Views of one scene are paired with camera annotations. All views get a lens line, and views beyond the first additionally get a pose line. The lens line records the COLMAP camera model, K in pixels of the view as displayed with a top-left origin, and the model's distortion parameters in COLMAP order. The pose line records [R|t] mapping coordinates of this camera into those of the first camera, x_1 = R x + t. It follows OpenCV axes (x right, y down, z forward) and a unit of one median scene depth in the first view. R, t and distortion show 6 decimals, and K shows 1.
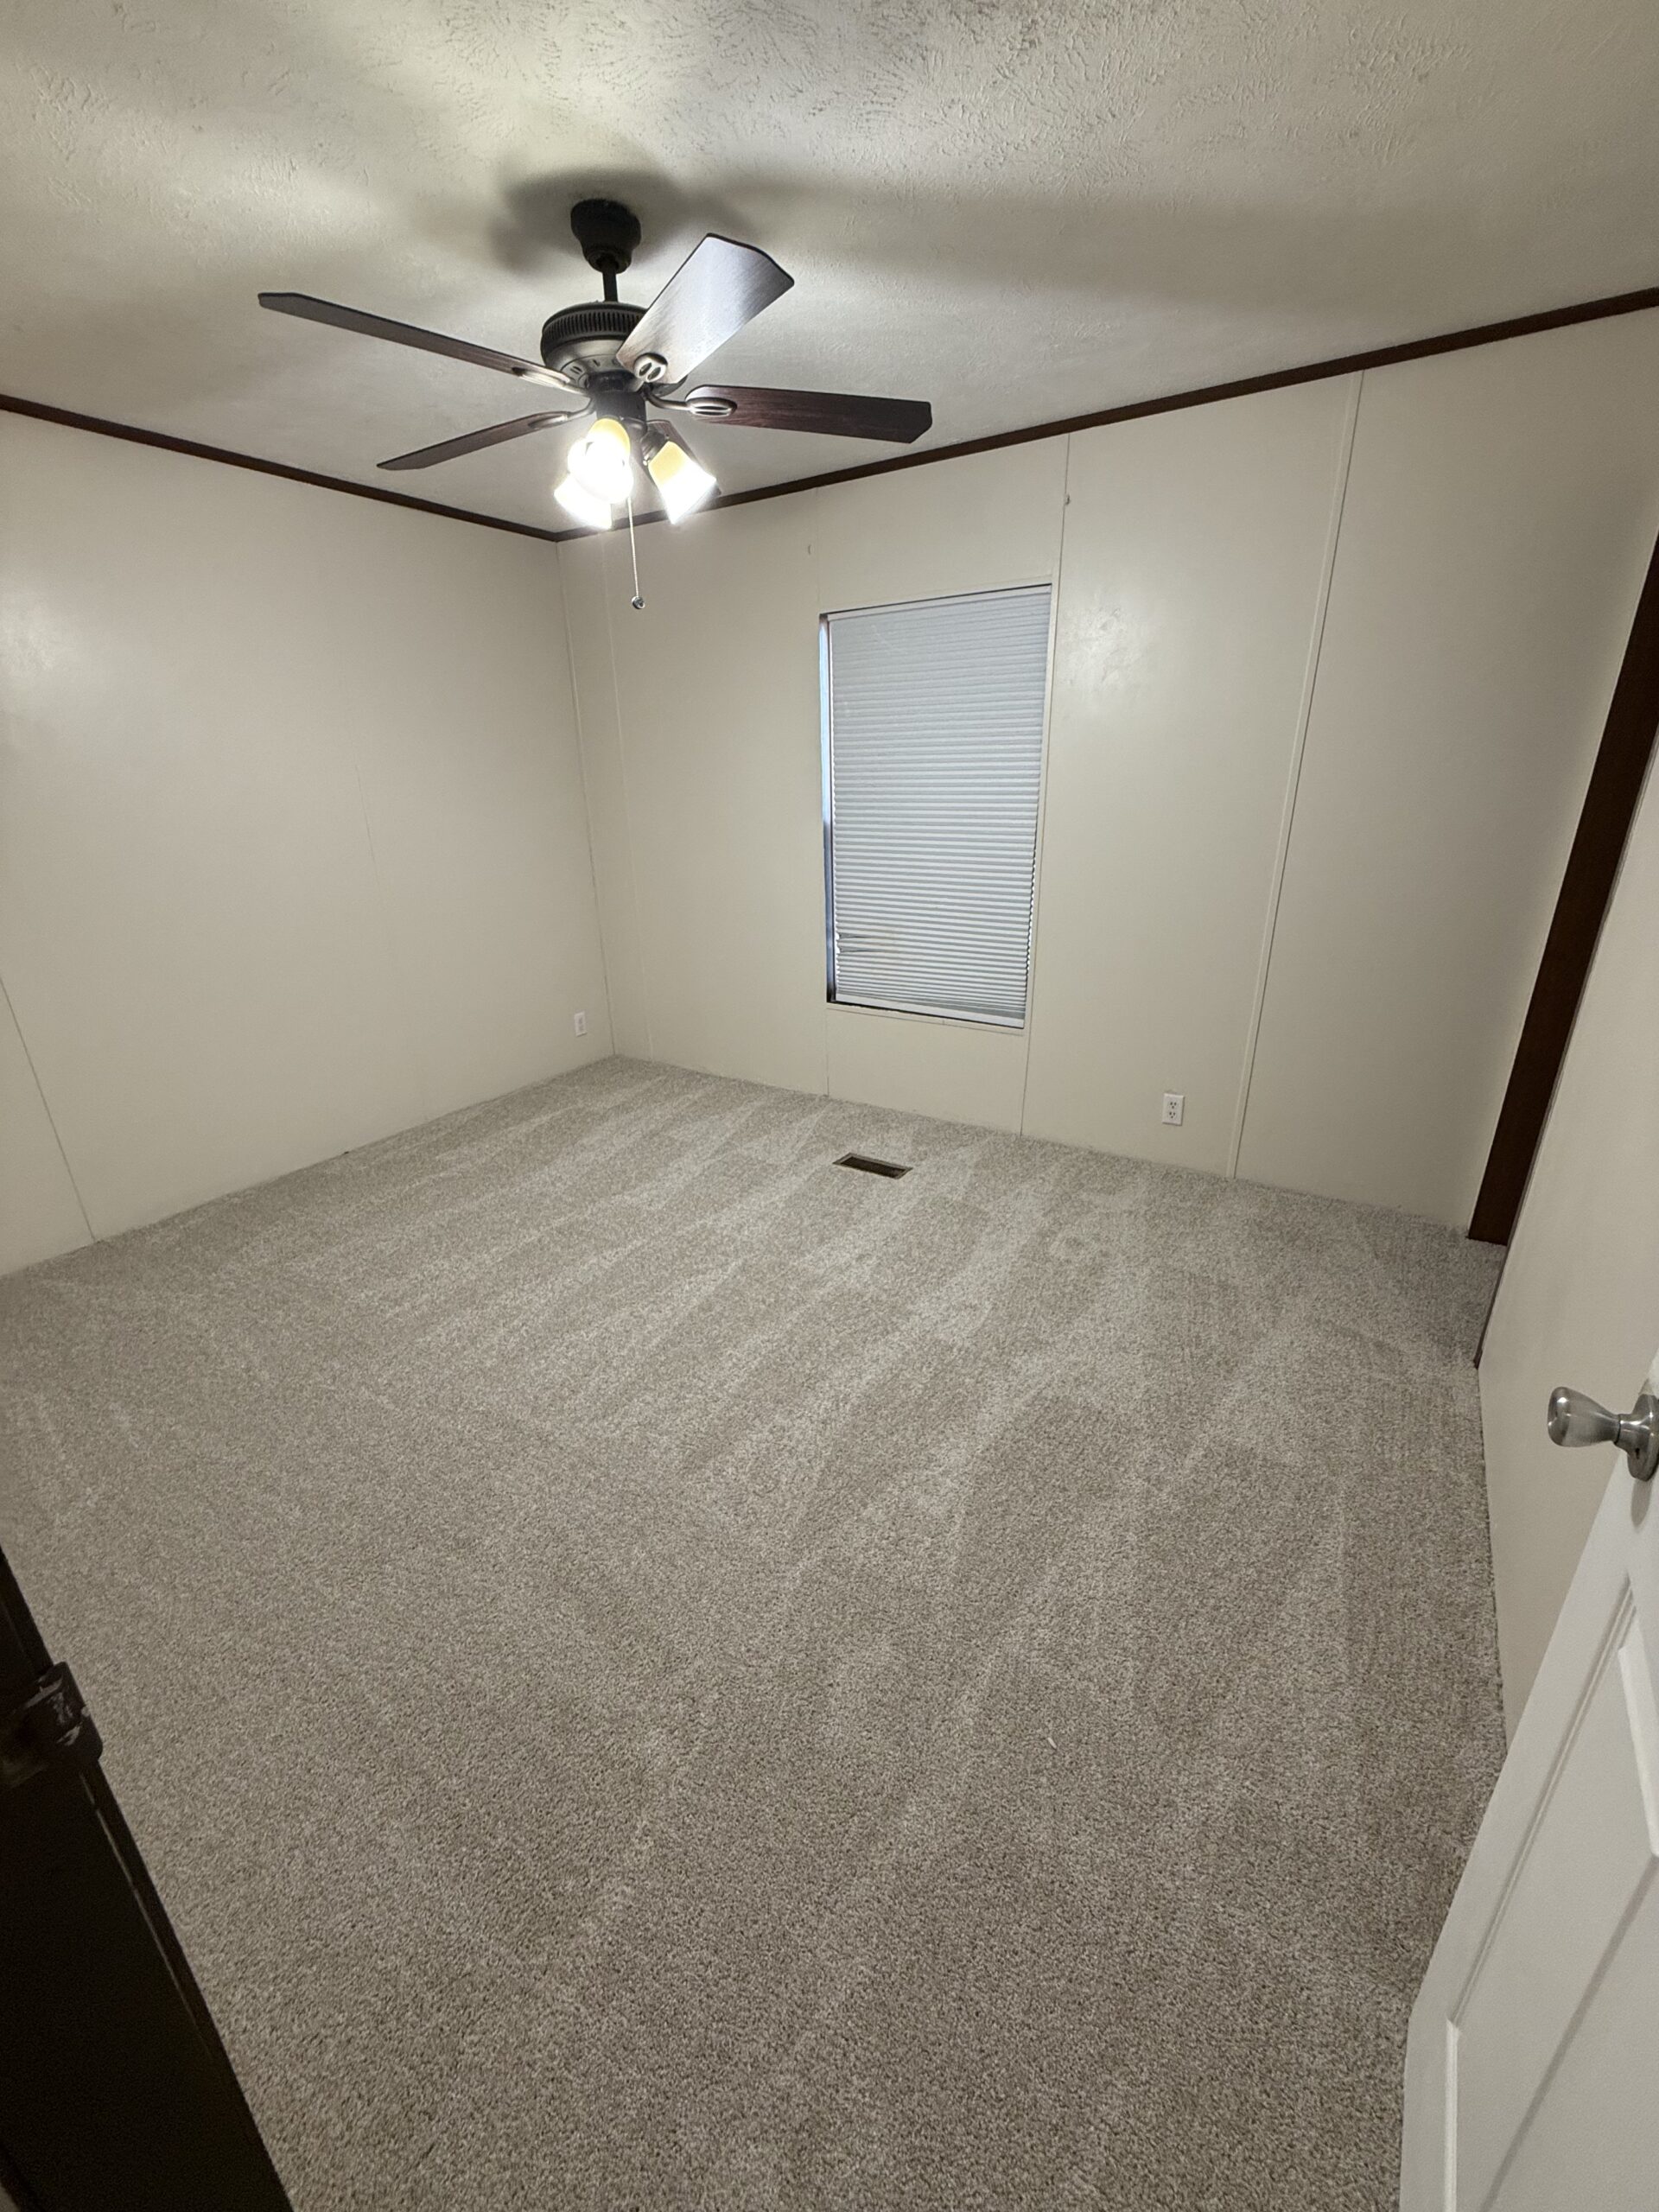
lens RADIAL K [[882.0, 0, 829.7], [0, 882.0, 1103.6], [0, 0, 1]] dist [-0.001382, 0.000326]
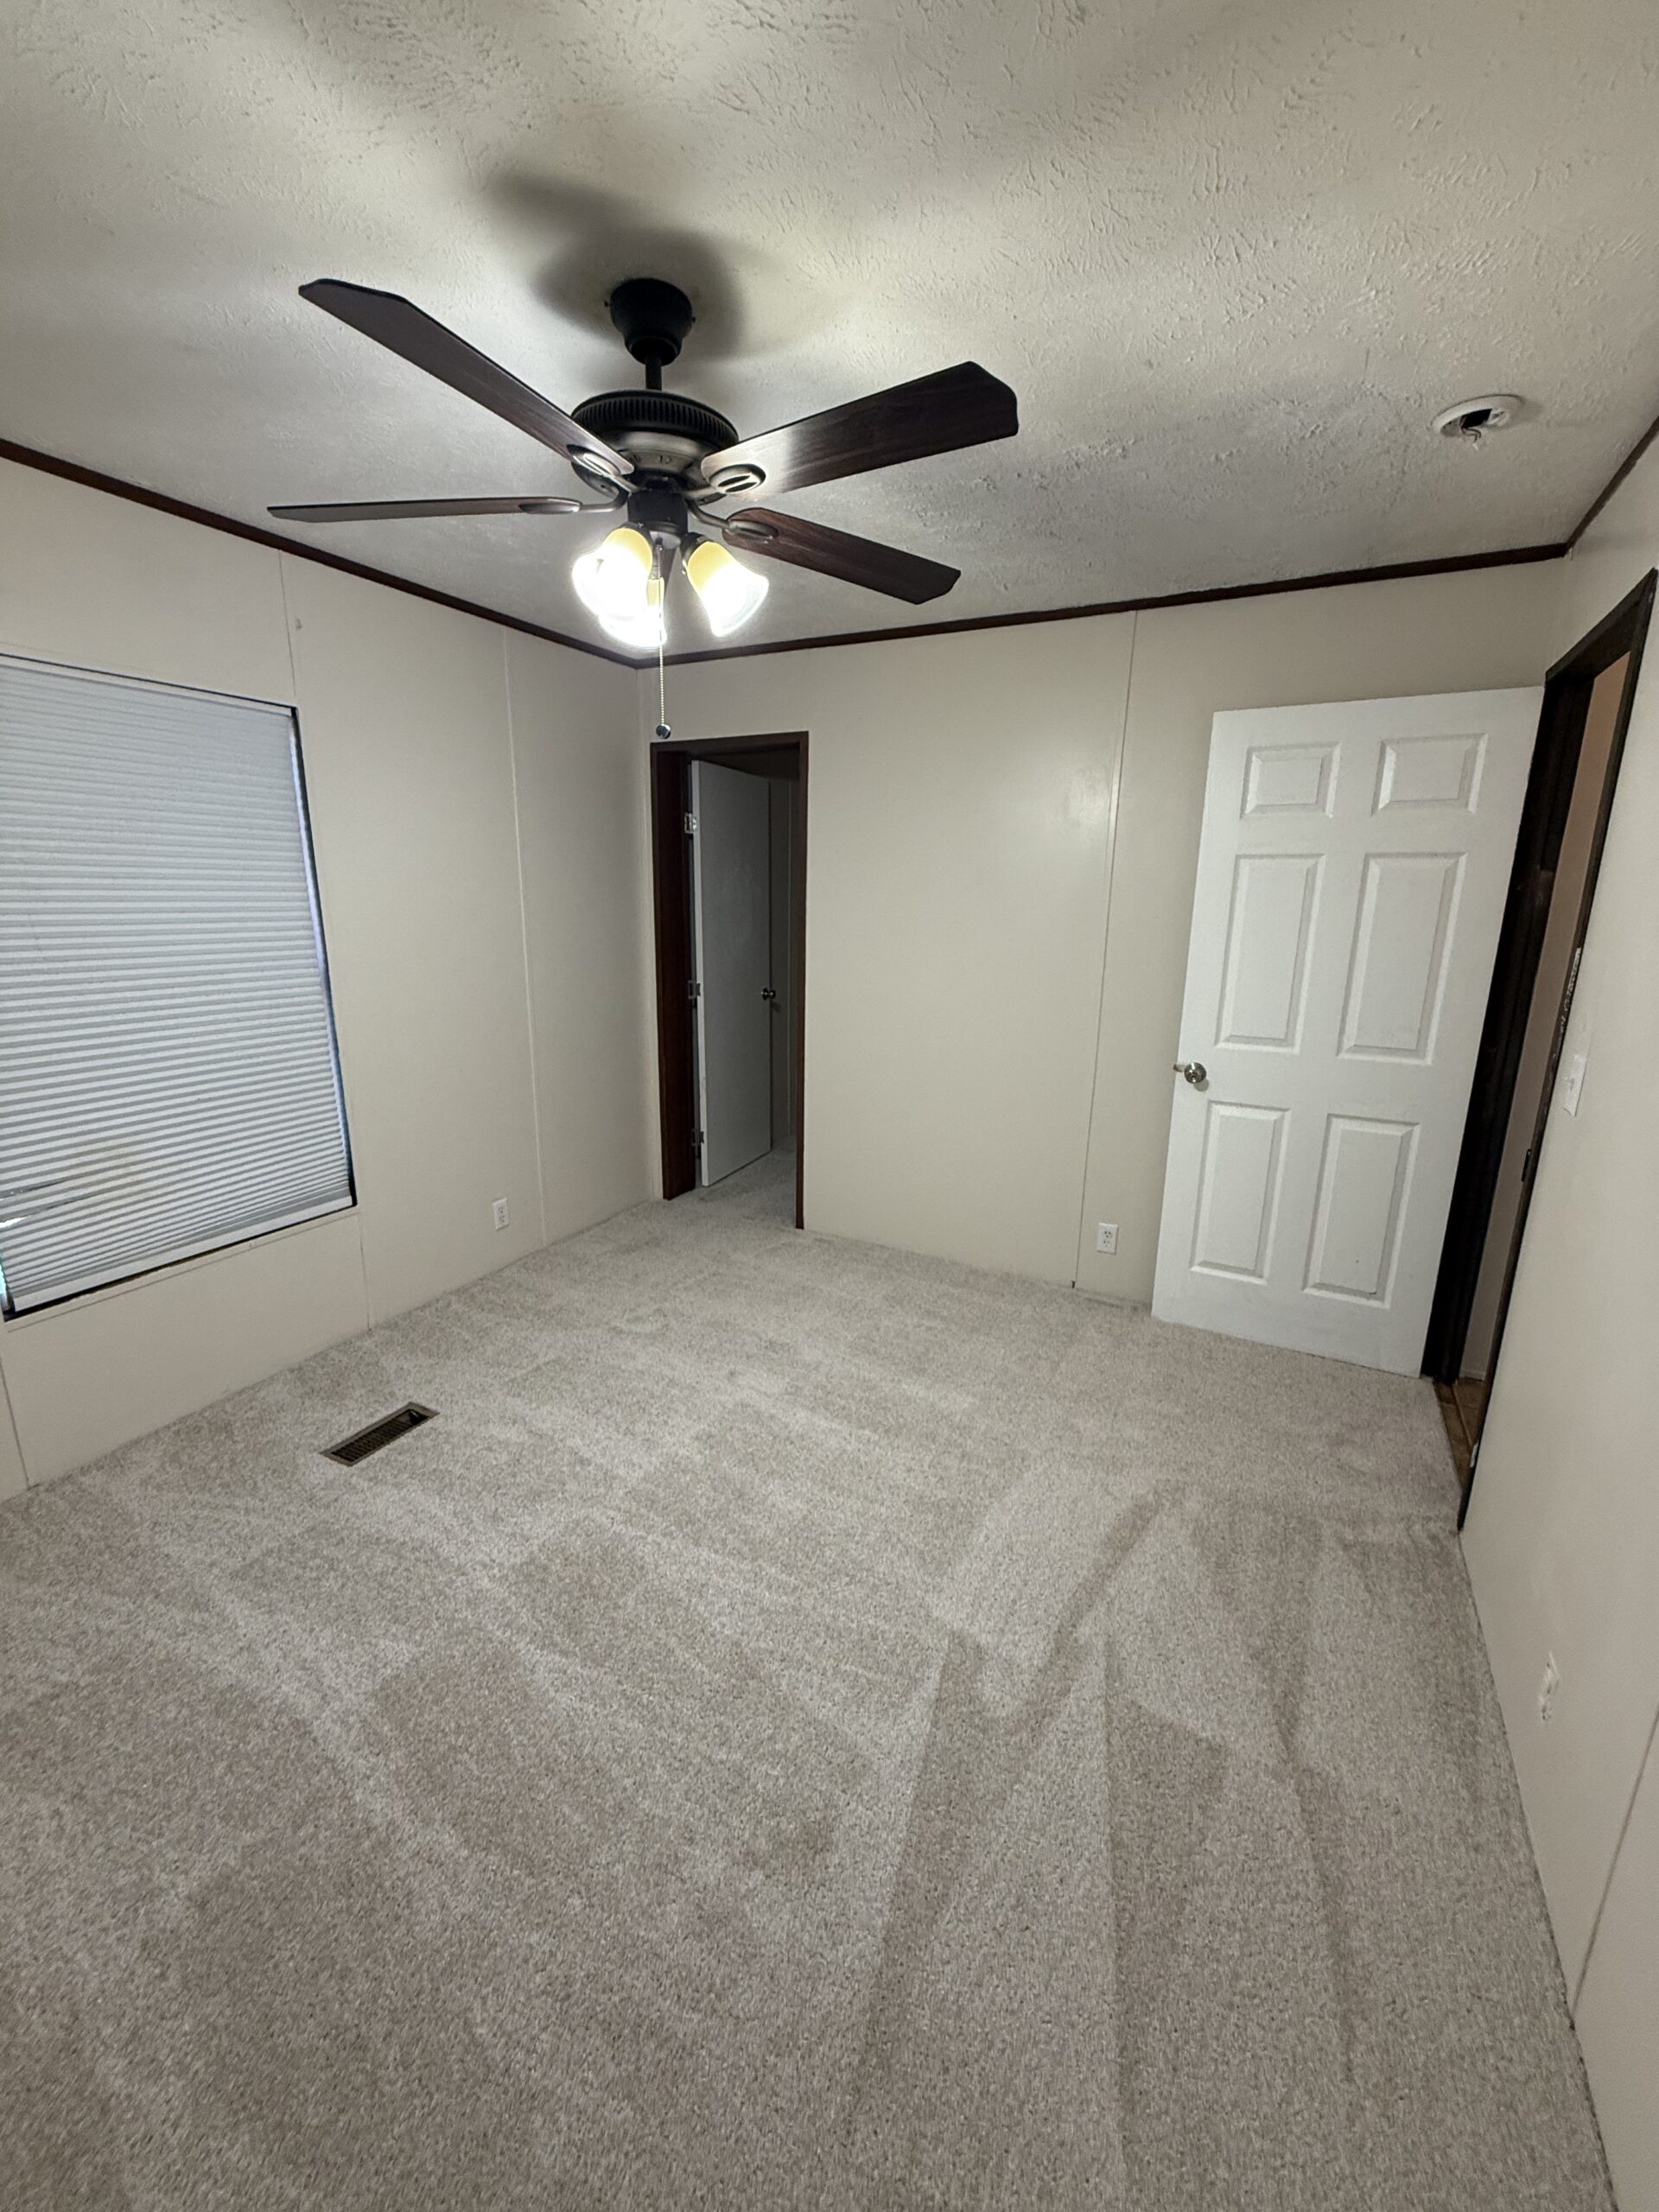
lens RADIAL K [[882.0, 0, 824.2], [0, 882.0, 1105.8], [0, 0, 1]] dist [-0.001382, 0.000326]
pose [[-0.081984, -0.226266, 0.970609, -0.698805], [0.338164, 0.909797, 0.240653, -0.253201], [-0.937509, 0.347955, 0.001926, 0.617340]]
